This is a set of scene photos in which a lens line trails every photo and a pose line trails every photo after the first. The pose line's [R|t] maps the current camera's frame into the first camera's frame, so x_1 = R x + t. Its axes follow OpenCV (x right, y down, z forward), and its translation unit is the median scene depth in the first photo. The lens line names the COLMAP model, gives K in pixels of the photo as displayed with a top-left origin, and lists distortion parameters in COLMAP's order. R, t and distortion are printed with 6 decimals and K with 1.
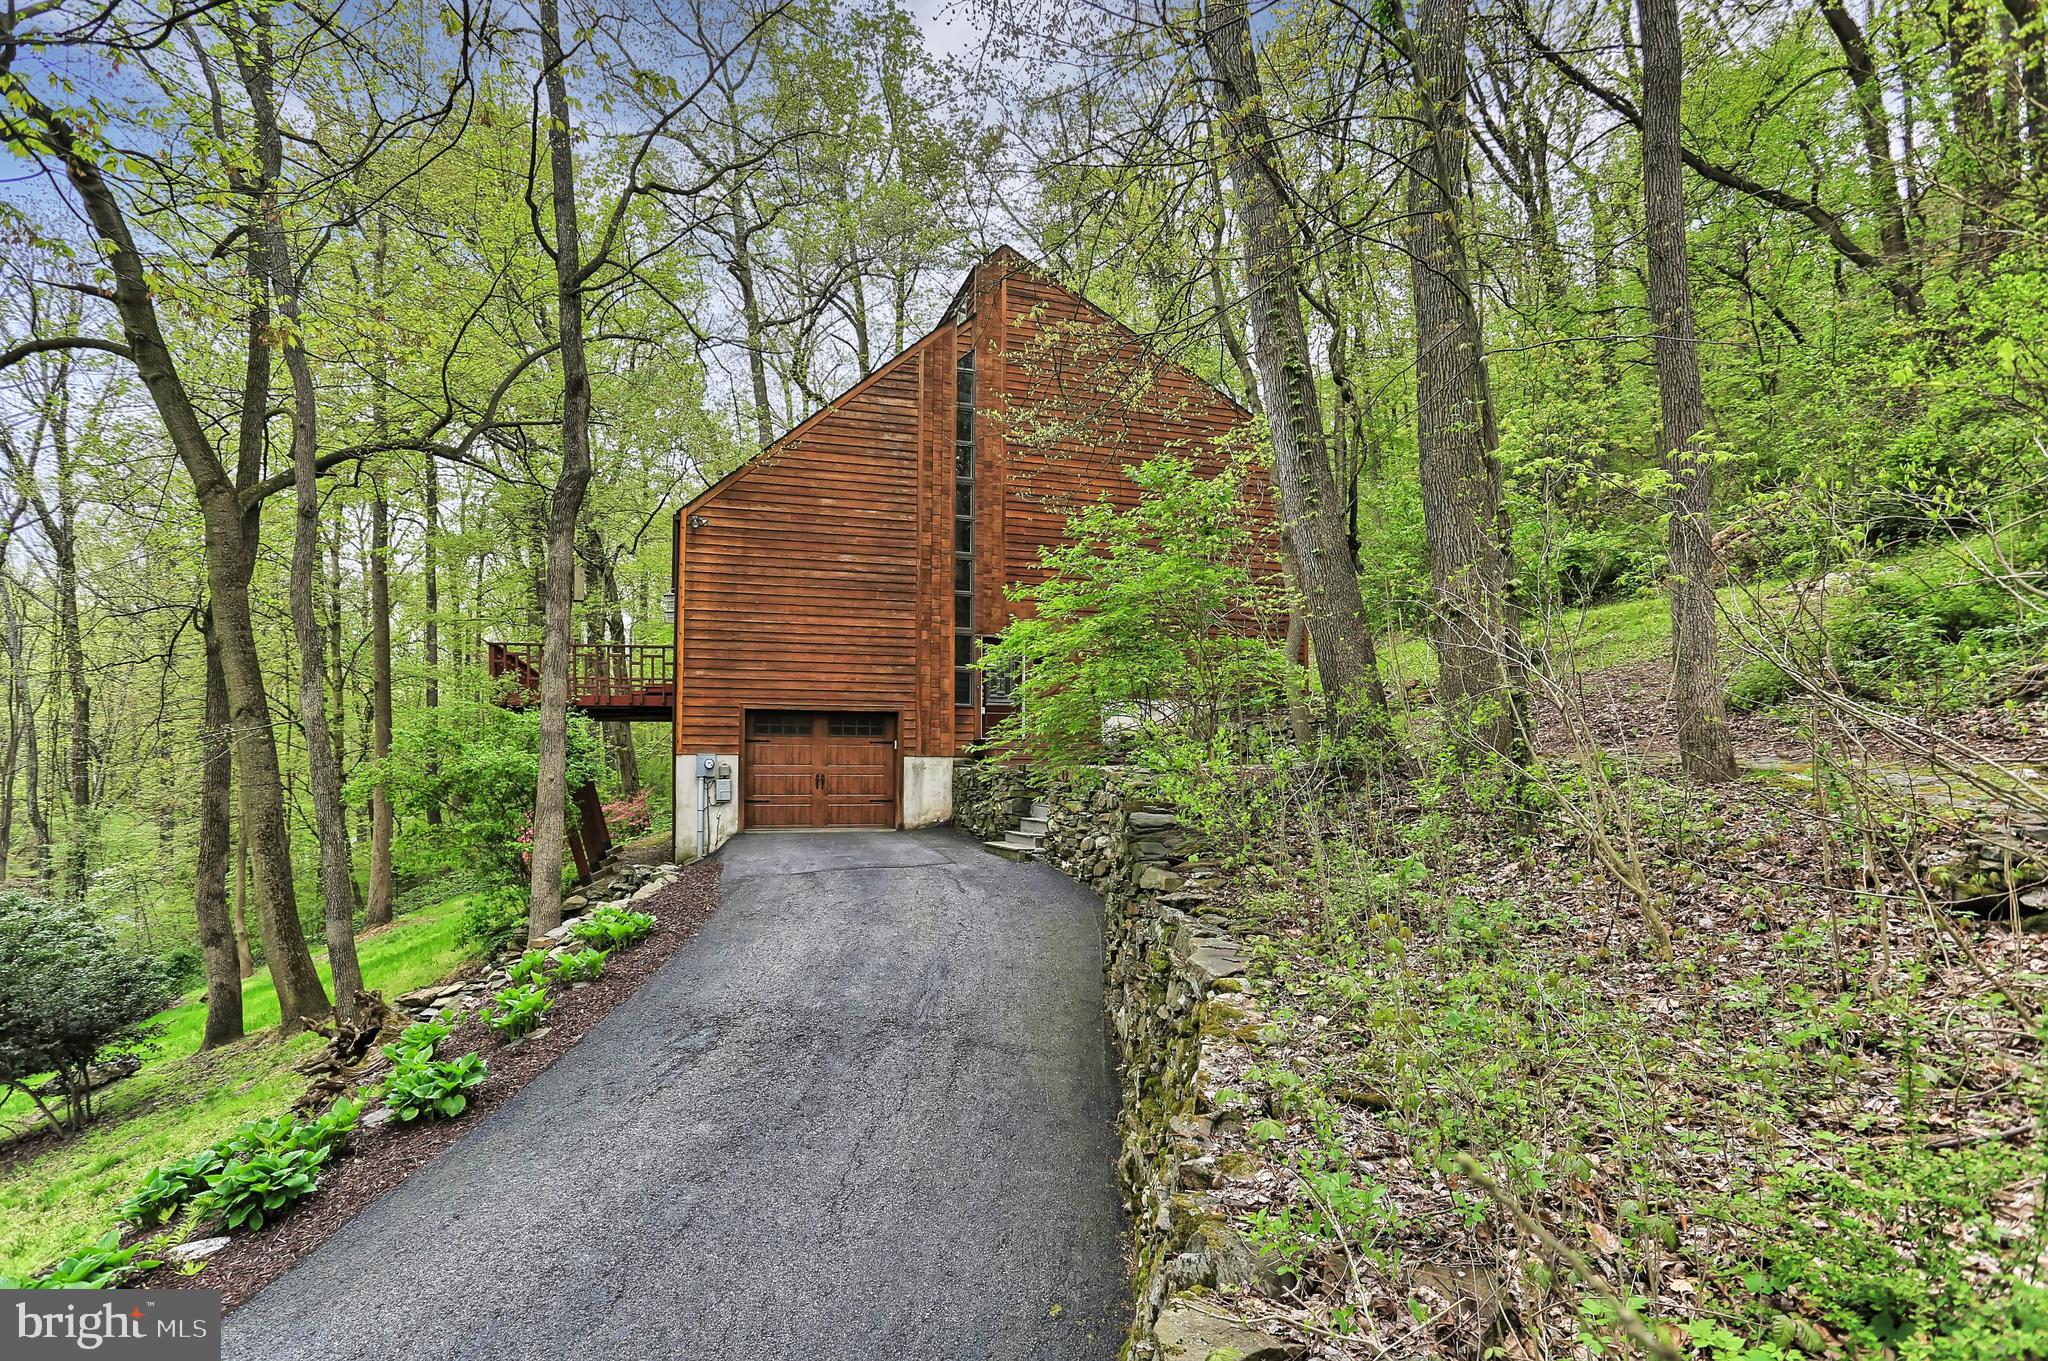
lens RADIAL K [[1018.8, 0, 1029.7], [0, 1018.8, 681.8], [0, 0, 1]] dist [-0.020426, 0.009137]
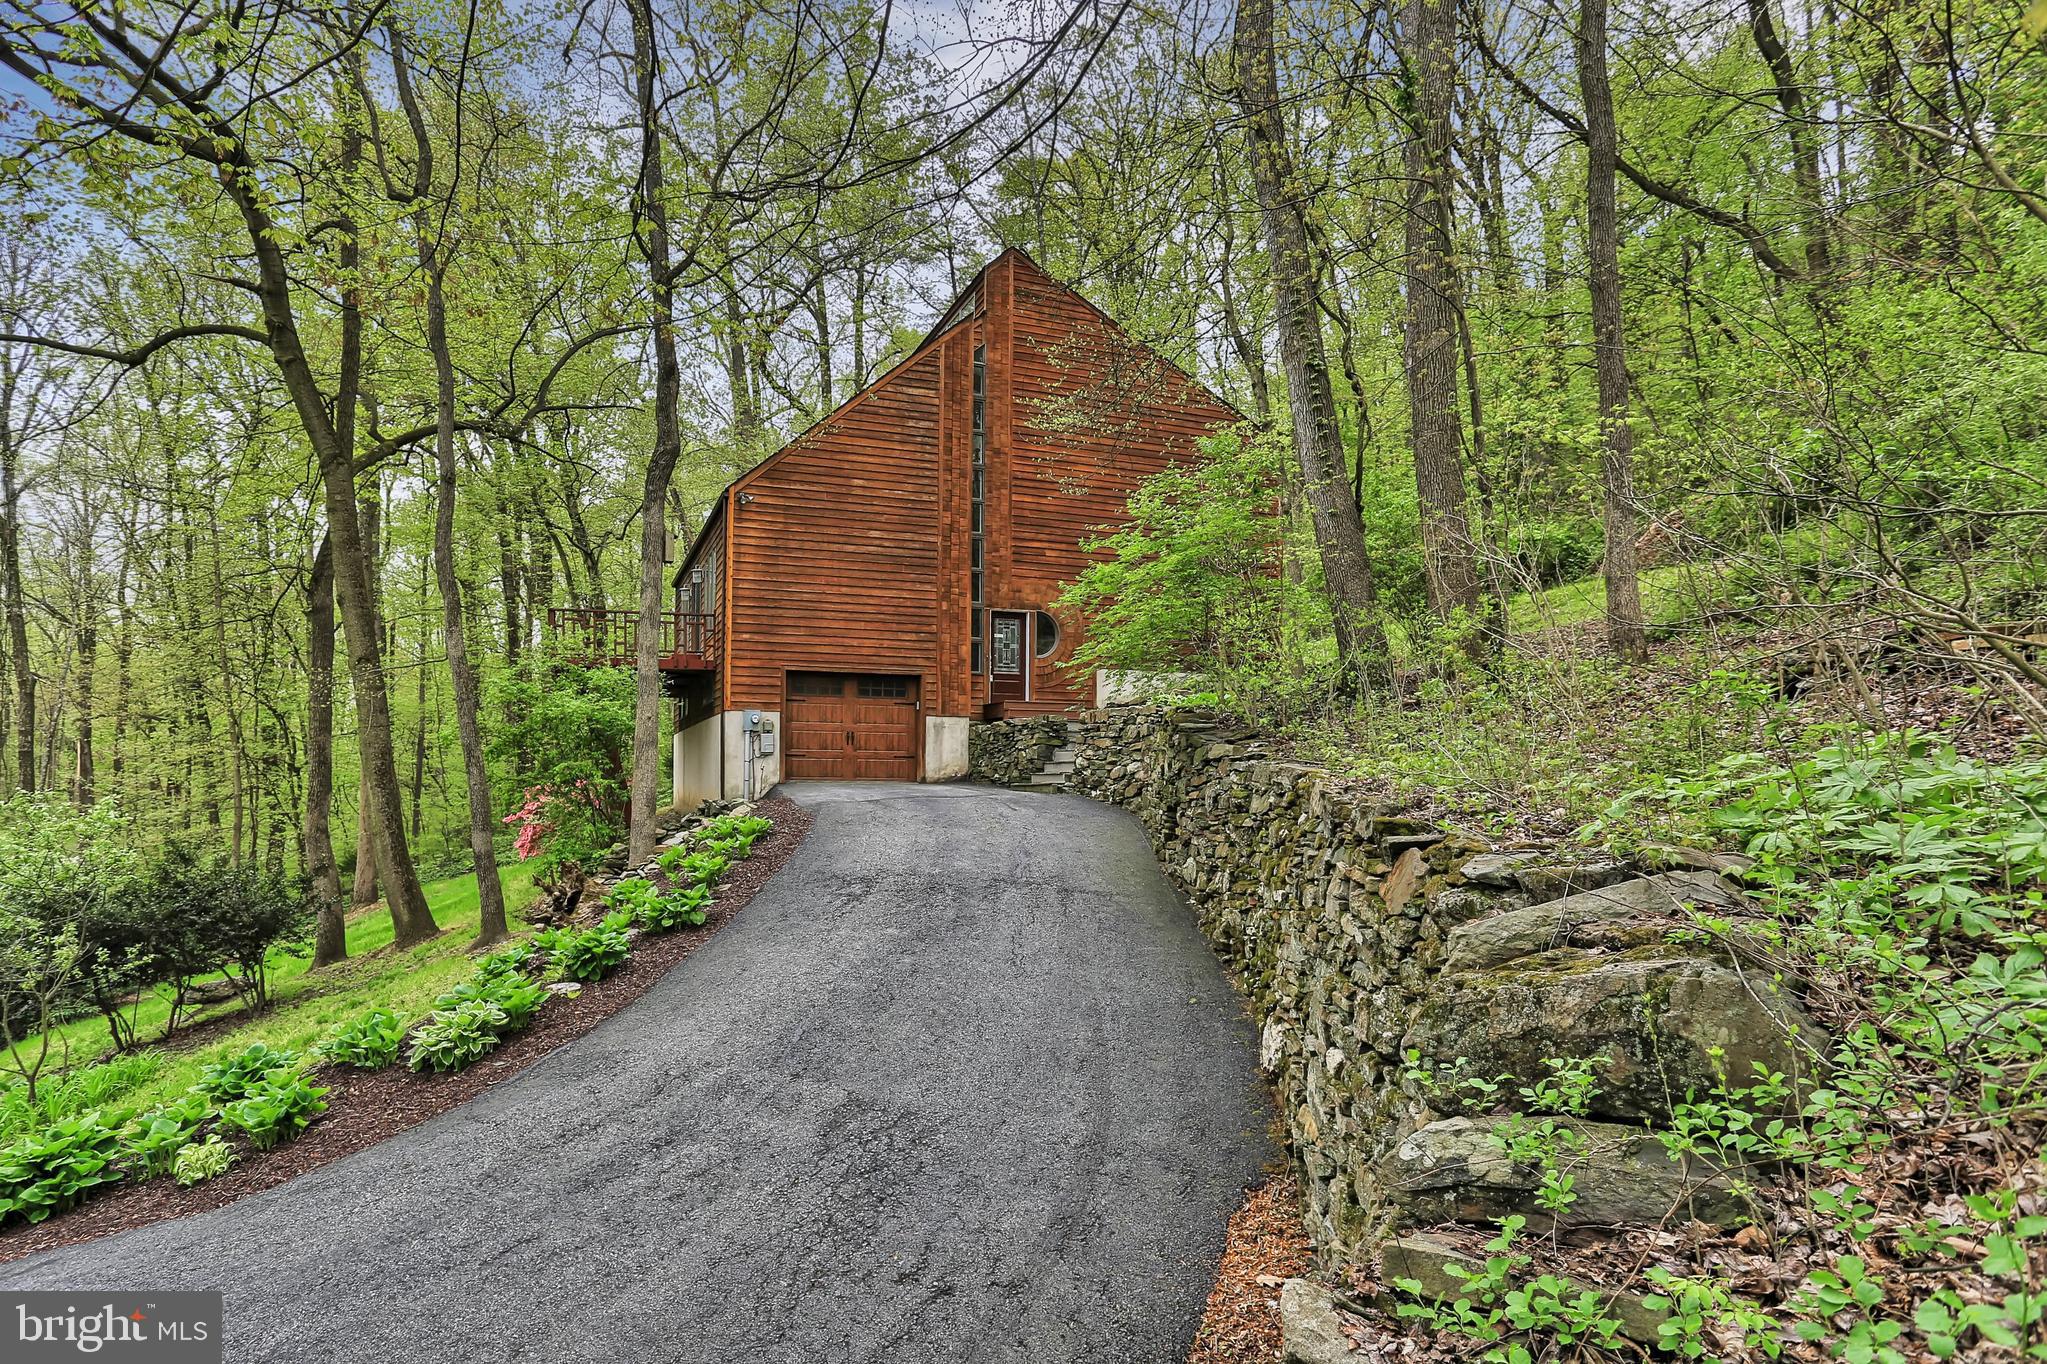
lens RADIAL K [[1018.3, 0, 1020.6], [0, 1018.3, 693.2], [0, 0, 1]] dist [-0.020426, 0.009137]
pose [[0.999392, 0.001638, 0.034815, -0.062760], [-0.002166, 0.999883, 0.015148, 0.033683], [-0.034786, -0.015215, 0.999279, -0.106062]]
